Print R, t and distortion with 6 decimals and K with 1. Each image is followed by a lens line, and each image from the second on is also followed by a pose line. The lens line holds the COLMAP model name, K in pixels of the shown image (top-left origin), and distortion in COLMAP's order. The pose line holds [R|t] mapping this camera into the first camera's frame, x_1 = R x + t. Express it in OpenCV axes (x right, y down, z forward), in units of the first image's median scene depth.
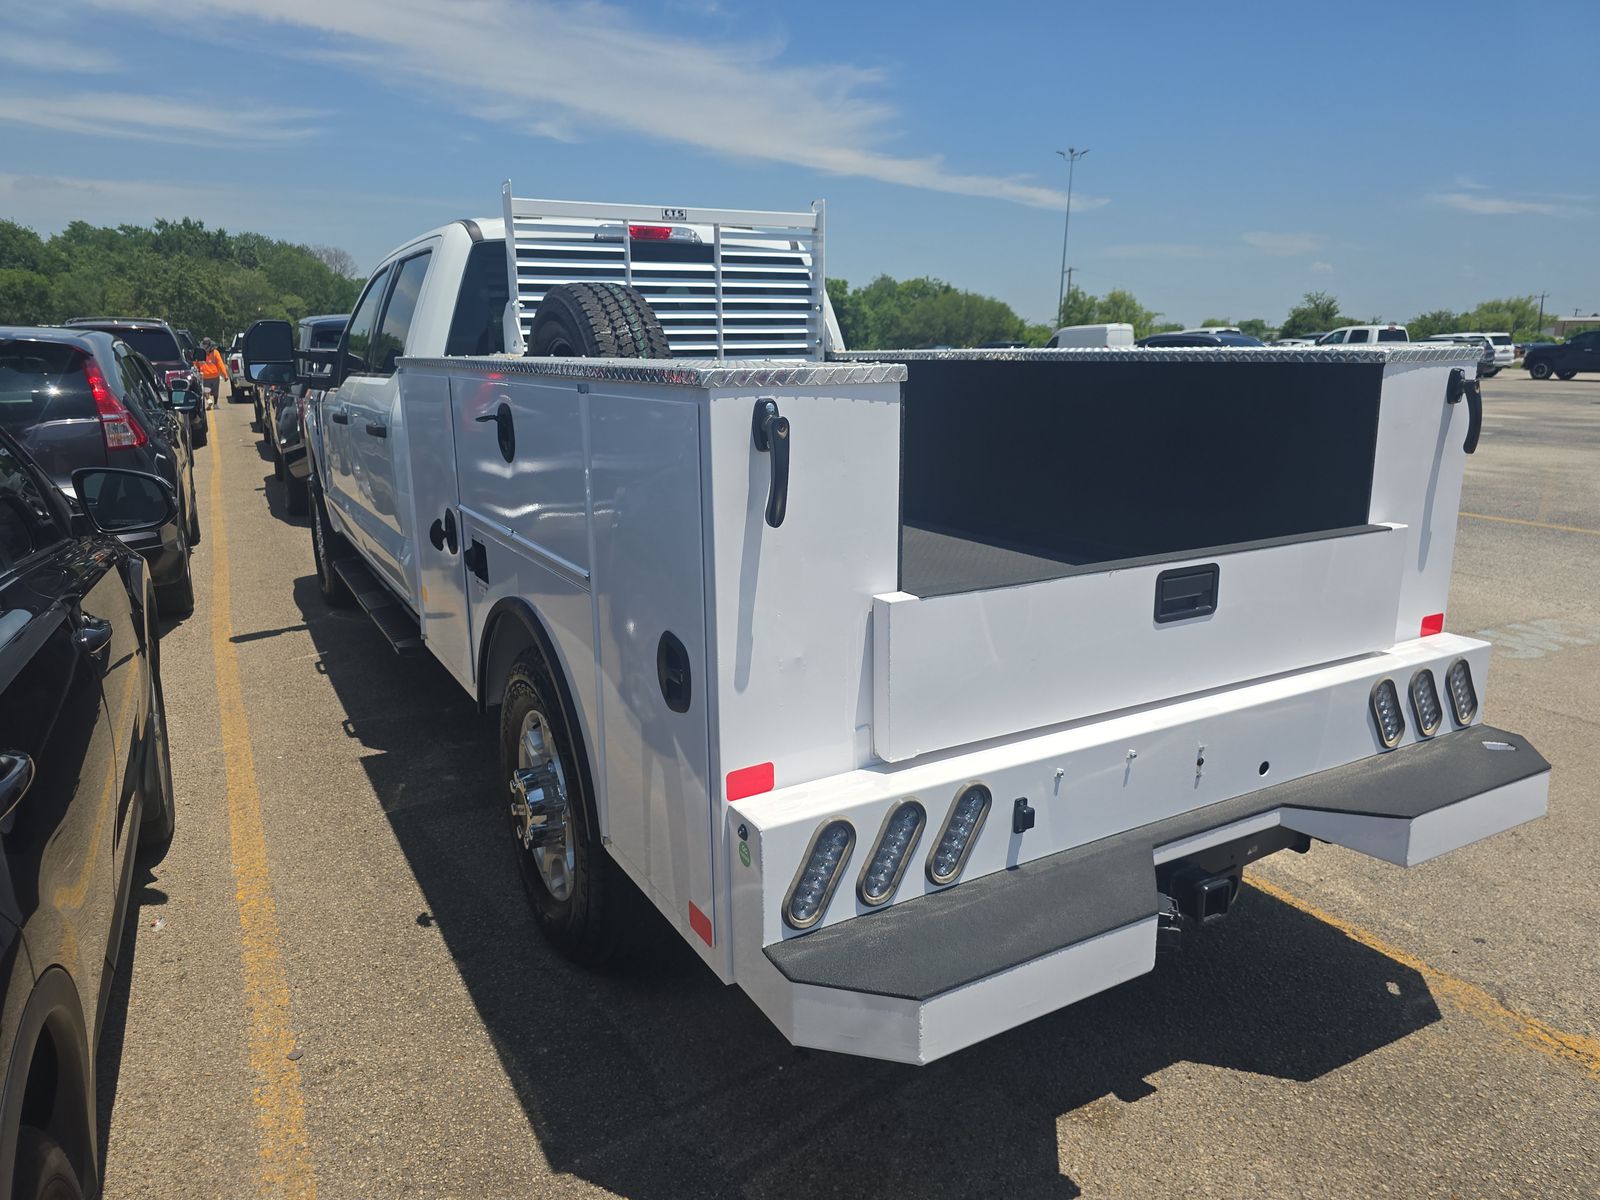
lens RADIAL K [[1085.8, 0, 805.5], [0, 1085.8, 605.6], [0, 0, 1]] dist [0.042386, -0.042619]
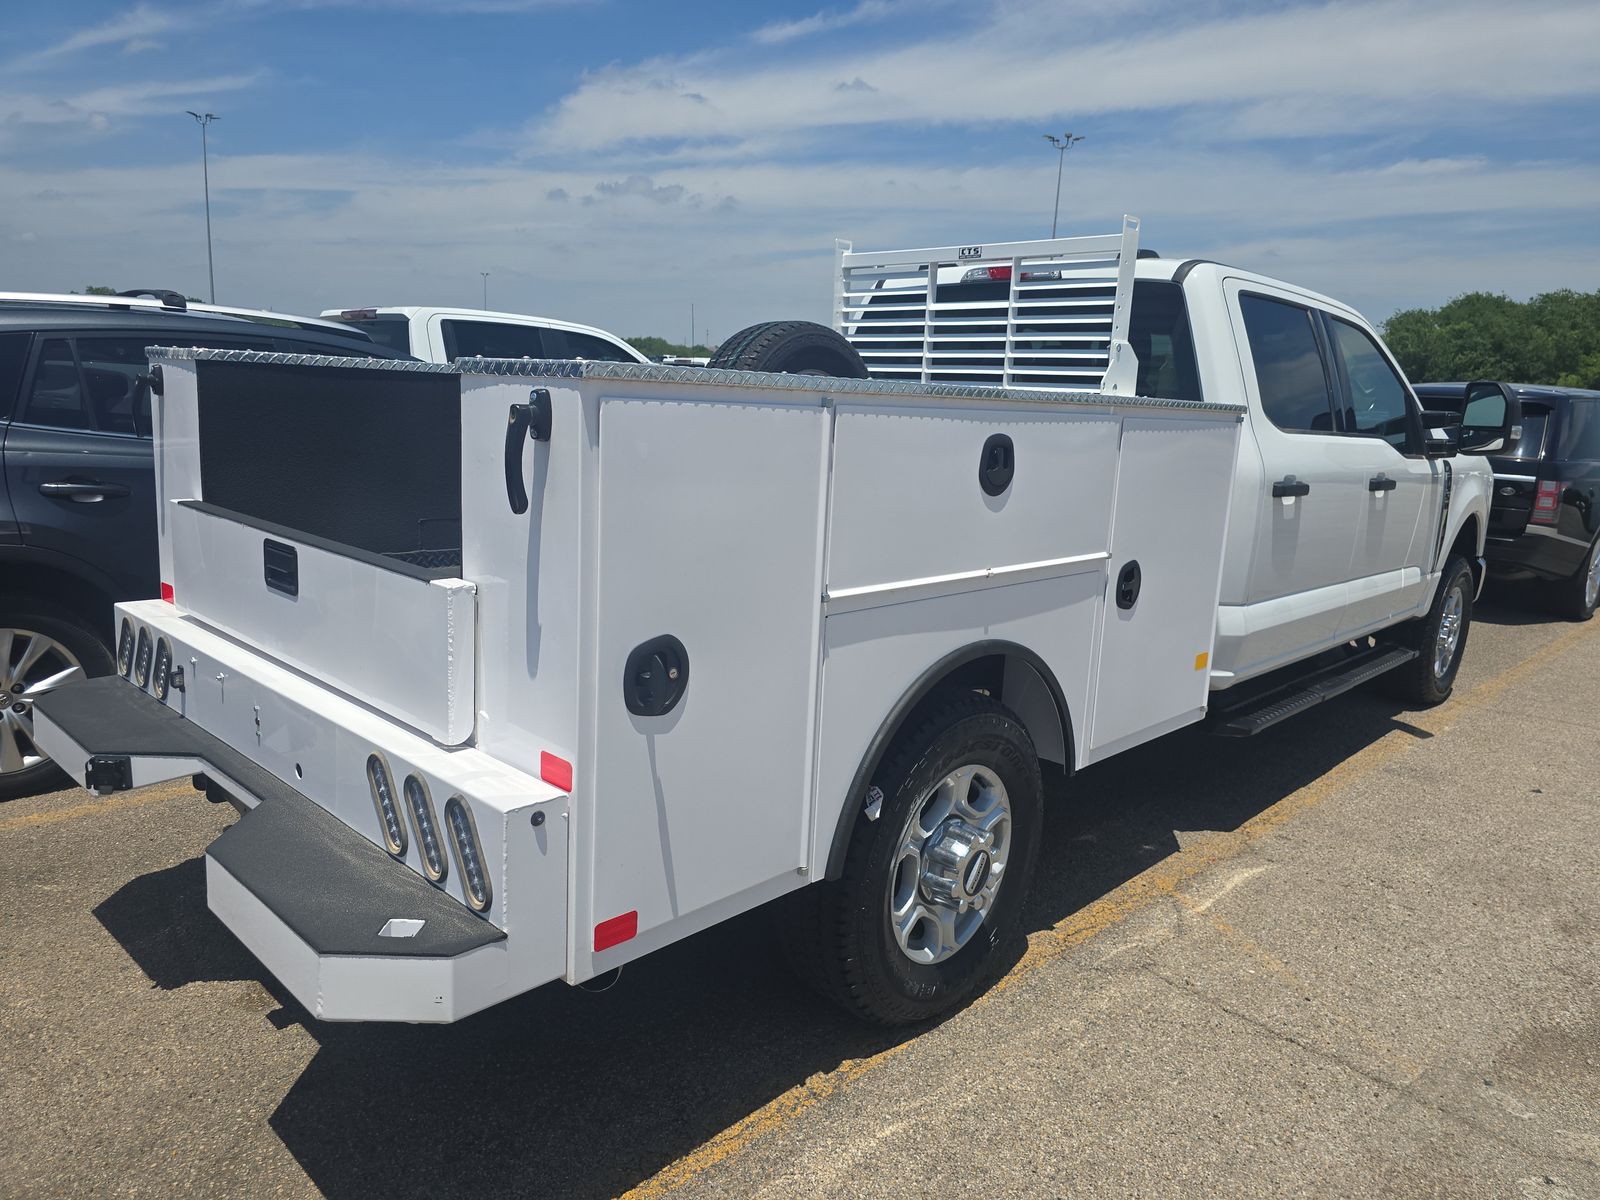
lens RADIAL K [[1085.8, 0, 784.3], [0, 1085.8, 595.7], [0, 0, 1]] dist [0.042386, -0.042619]
pose [[0.281660, 0.200560, -0.938319, 1.311374], [-0.275710, 0.953587, 0.121062, -0.219706], [0.919049, 0.224606, 0.323884, 0.959933]]
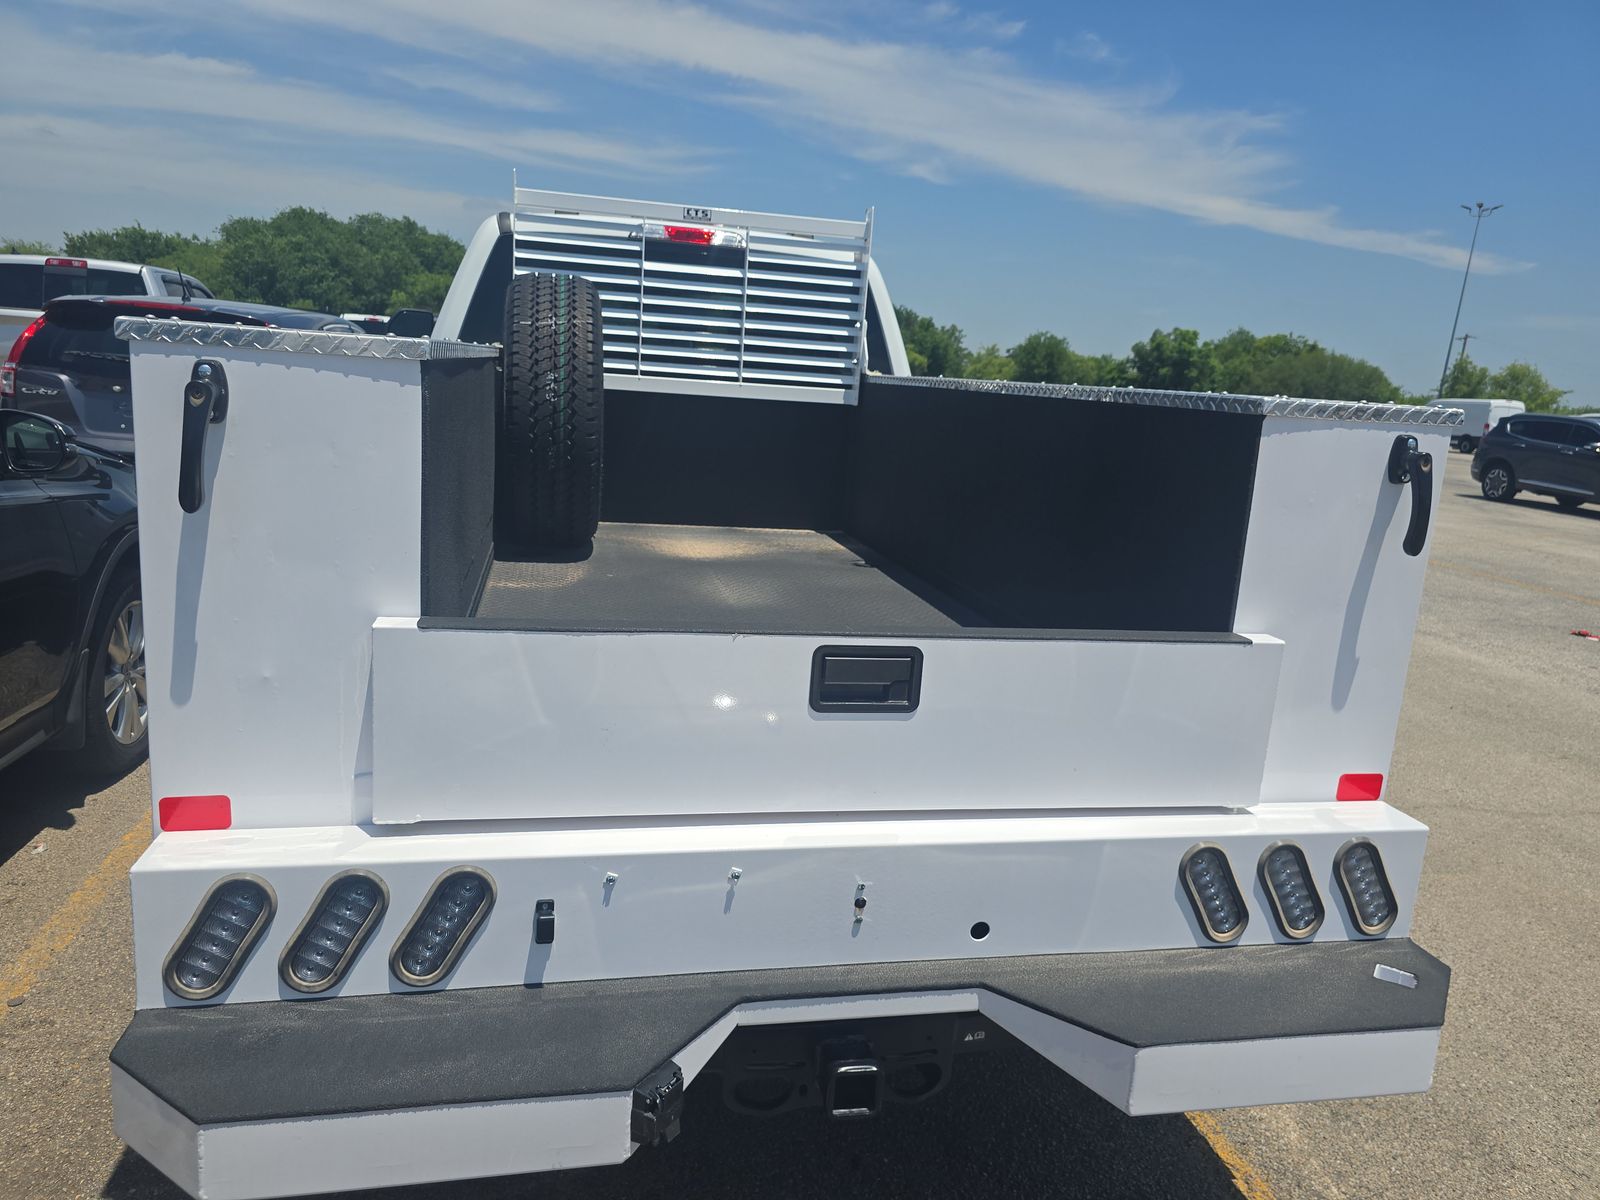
lens RADIAL K [[1085.8, 0, 796.6], [0, 1085.8, 603.2], [0, 0, 1]] dist [0.042386, -0.042619]
pose [[0.949717, 0.137680, -0.281214, 0.439399], [-0.147316, 0.989000, -0.013312, -0.040745], [0.276288, 0.054070, 0.959553, 0.216891]]
